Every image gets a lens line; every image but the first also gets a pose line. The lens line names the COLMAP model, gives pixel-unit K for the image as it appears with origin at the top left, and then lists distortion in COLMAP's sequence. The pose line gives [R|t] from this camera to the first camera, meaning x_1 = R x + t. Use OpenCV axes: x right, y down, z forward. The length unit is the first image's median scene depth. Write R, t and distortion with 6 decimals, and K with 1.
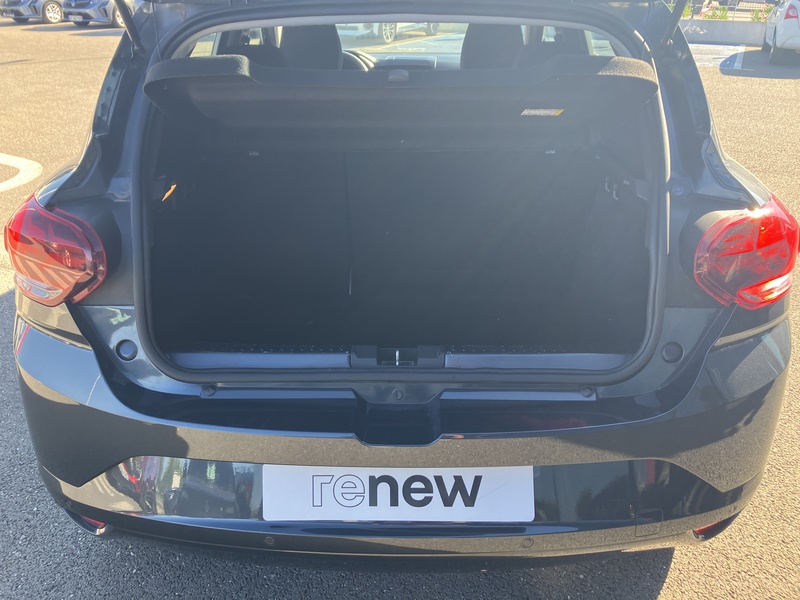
lens RADIAL K [[690.5, 0, 385.2], [0, 690.5, 301.0], [0, 0, 1]] dist [-0.006347, -0.009194]
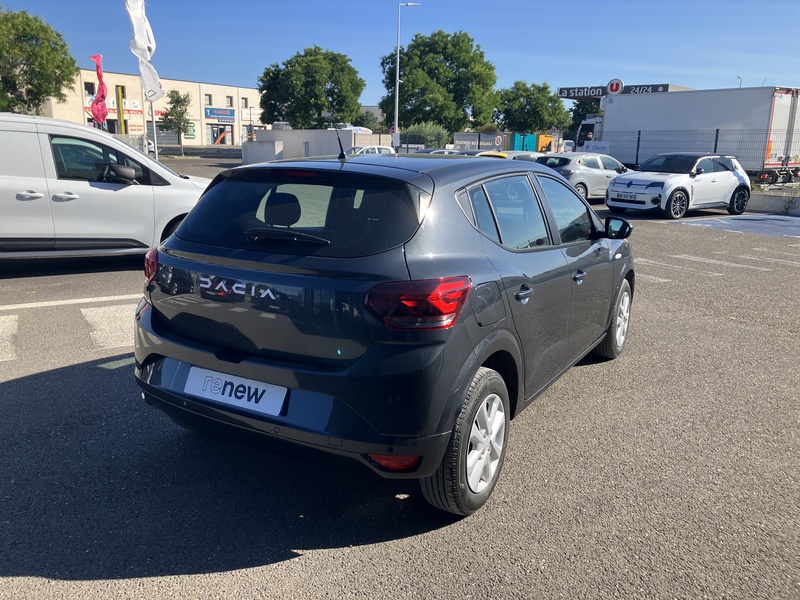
lens RADIAL K [[666.3, 0, 399.7], [0, 666.3, 288.4], [0, 0, 1]] dist [-0.011494, -0.001639]
pose [[0.870720, 0.114288, -0.478315, 0.147371], [-0.226769, 0.956352, -0.184299, 0.025253], [0.436374, 0.268939, 0.858632, -0.063309]]
